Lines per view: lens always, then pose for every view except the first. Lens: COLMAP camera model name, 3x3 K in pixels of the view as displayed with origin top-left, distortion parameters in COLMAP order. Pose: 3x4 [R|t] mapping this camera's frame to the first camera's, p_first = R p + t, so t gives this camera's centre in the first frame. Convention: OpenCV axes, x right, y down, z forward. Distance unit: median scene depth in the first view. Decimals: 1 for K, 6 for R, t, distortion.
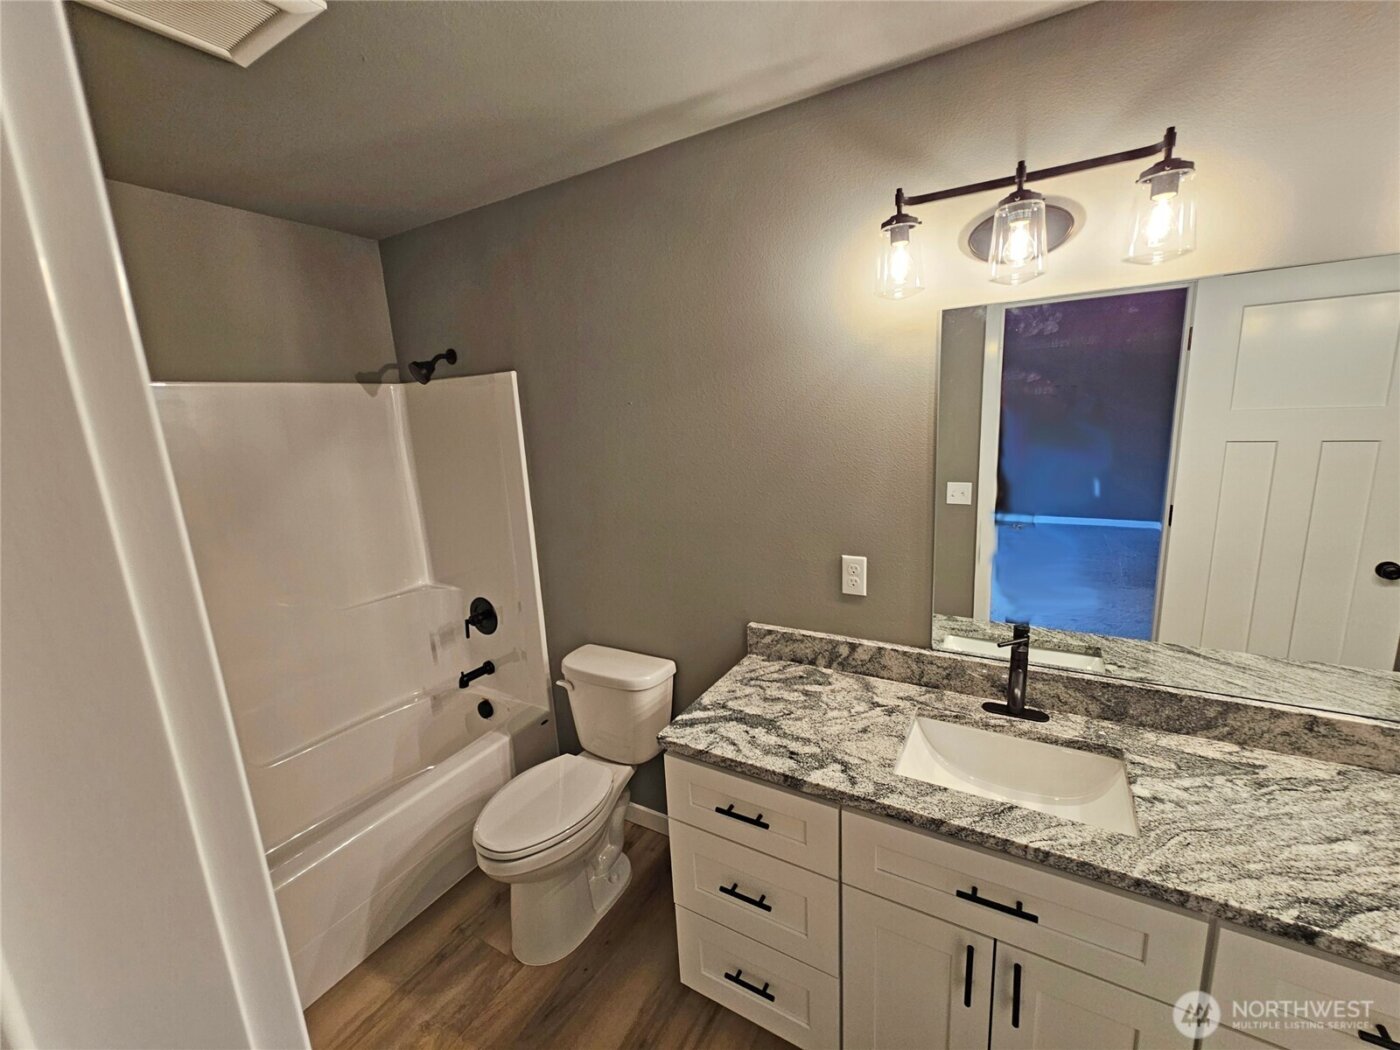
lens RADIAL K [[575.2, 0, 703.3], [0, 575.2, 524.8], [0, 0, 1]] dist [-0.000636, 0.000041]
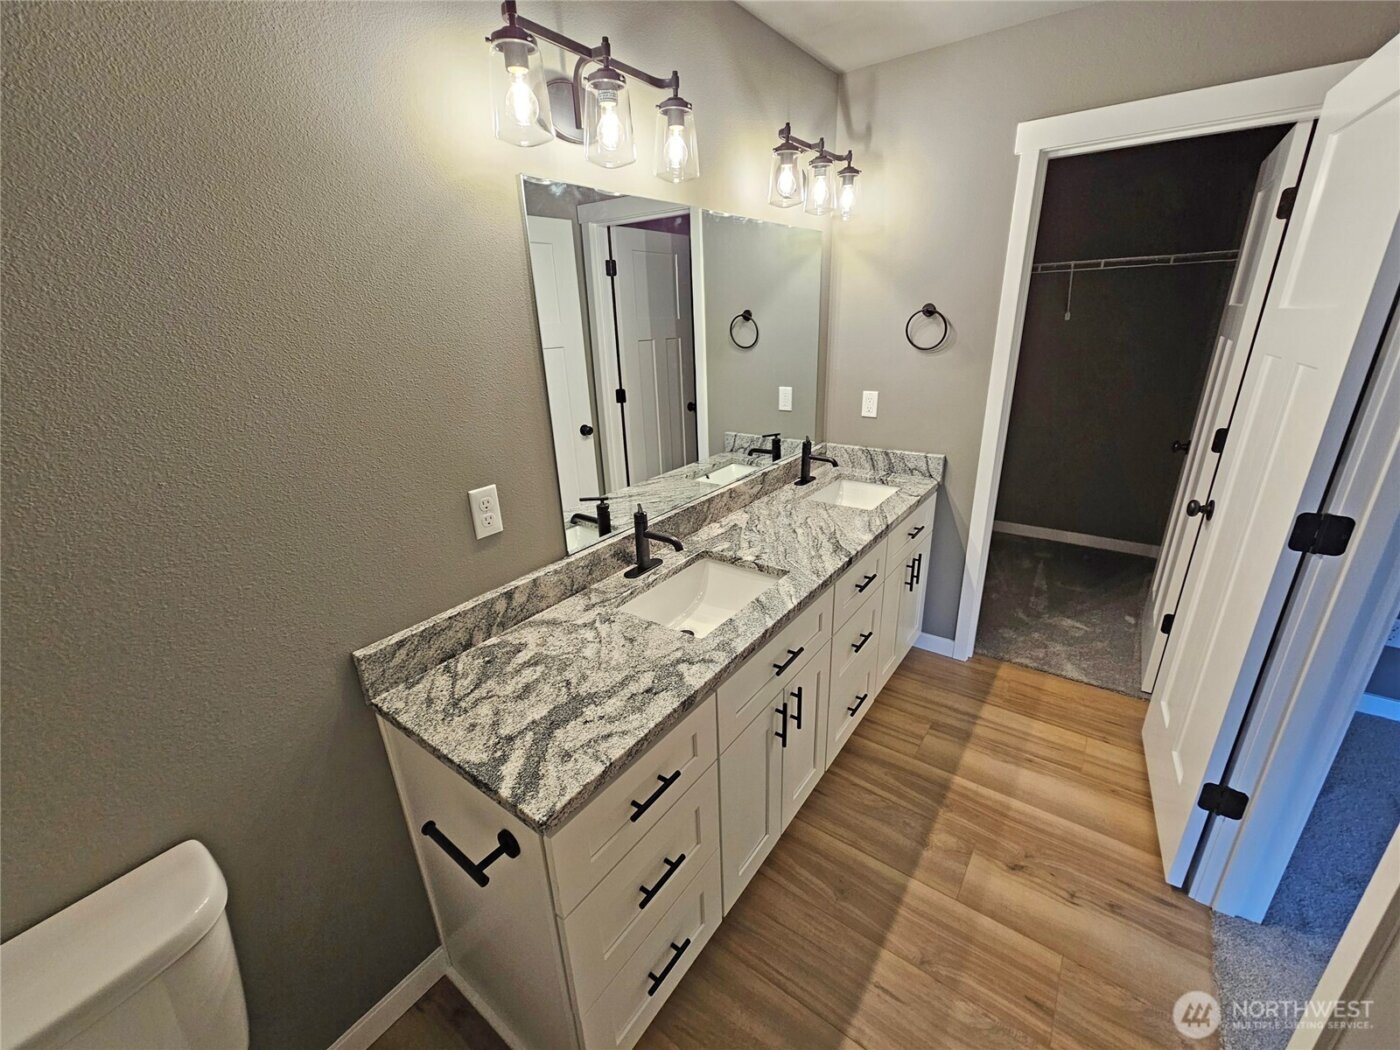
lens RADIAL K [[575.2, 0, 703.3], [0, 575.2, 524.8], [0, 0, 1]] dist [-0.000636, 0.000041]
pose [[0.104311, -0.298621, 0.948654, -0.513678], [0.227776, 0.935678, 0.269490, -0.044676], [-0.968110, 0.187970, 0.165620, 0.645278]]
